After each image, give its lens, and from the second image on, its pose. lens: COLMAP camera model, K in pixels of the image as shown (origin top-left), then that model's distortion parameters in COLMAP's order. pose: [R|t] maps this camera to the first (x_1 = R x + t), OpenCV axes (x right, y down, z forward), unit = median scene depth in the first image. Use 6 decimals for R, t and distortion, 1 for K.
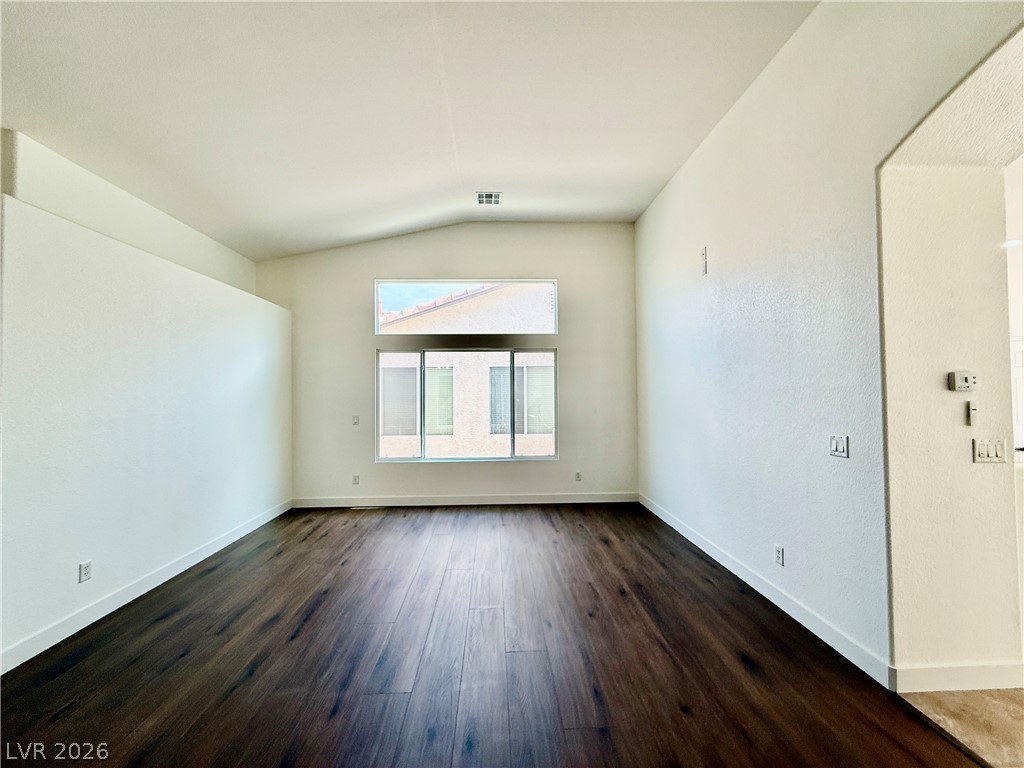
lens RADIAL K [[410.9, 0, 508.9], [0, 410.9, 384.1], [0, 0, 1]] dist [0.001754, 0.000273]
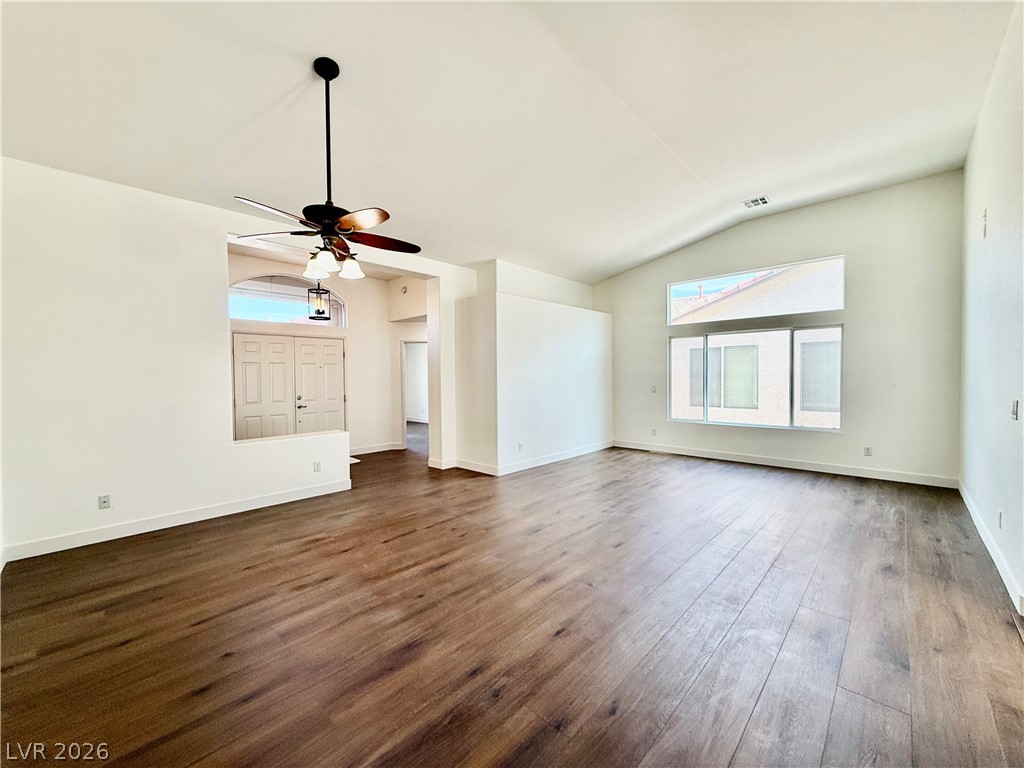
lens RADIAL K [[410.9, 0, 508.9], [0, 410.9, 384.1], [0, 0, 1]] dist [0.001754, 0.000273]
pose [[0.697126, 0.015544, -0.716781, 0.270525], [0.019753, 0.998969, 0.040874, 0.004453], [0.716677, -0.042653, 0.696100, -0.302100]]
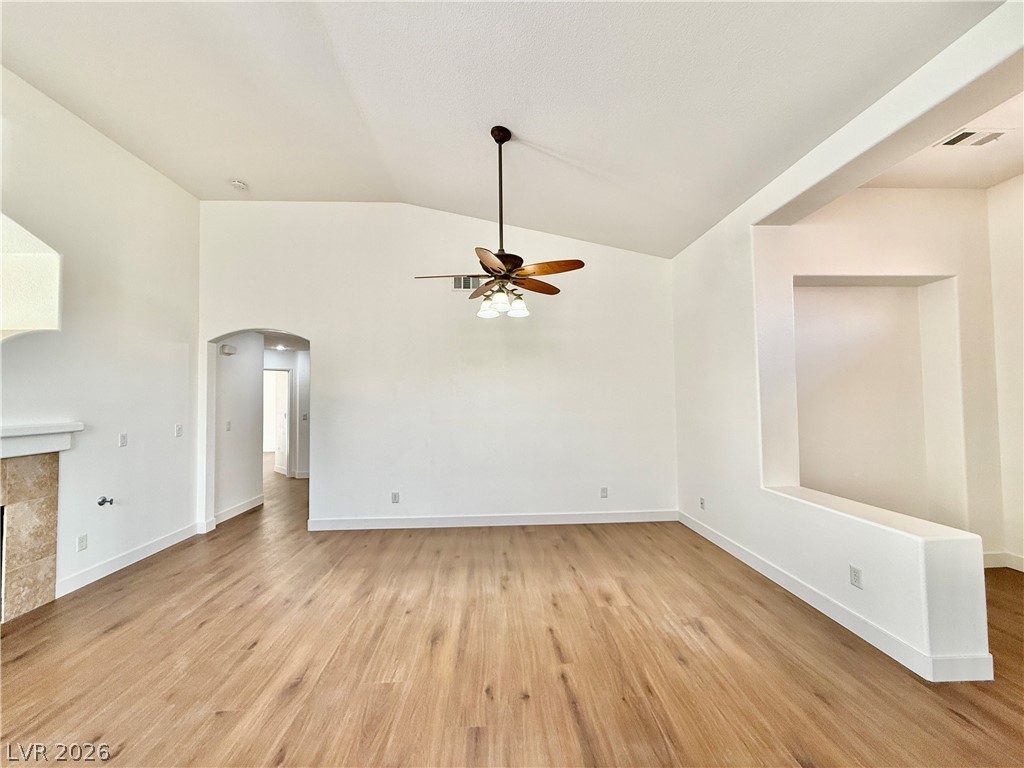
lens RADIAL K [[410.9, 0, 508.9], [0, 410.9, 384.1], [0, 0, 1]] dist [0.001754, 0.000273]
pose [[-0.999767, 0.019559, -0.009082, -0.257390], [0.020046, 0.998169, -0.057066, 0.014708], [0.007949, -0.057235, -0.998329, 0.464415]]
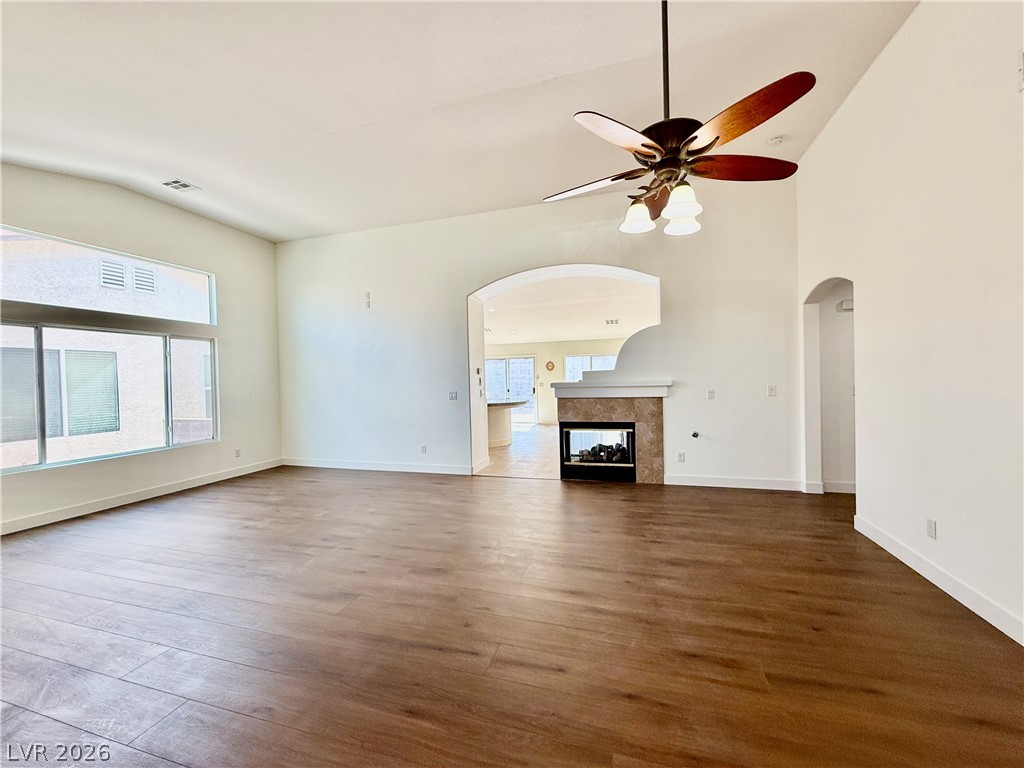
lens RADIAL K [[410.9, 0, 508.9], [0, 410.9, 384.1], [0, 0, 1]] dist [0.001754, 0.000273]
pose [[0.334844, -0.013736, 0.942173, -0.643138], [0.001706, 0.999901, 0.013971, 0.018420], [-0.942272, -0.003071, 0.334834, -0.087420]]
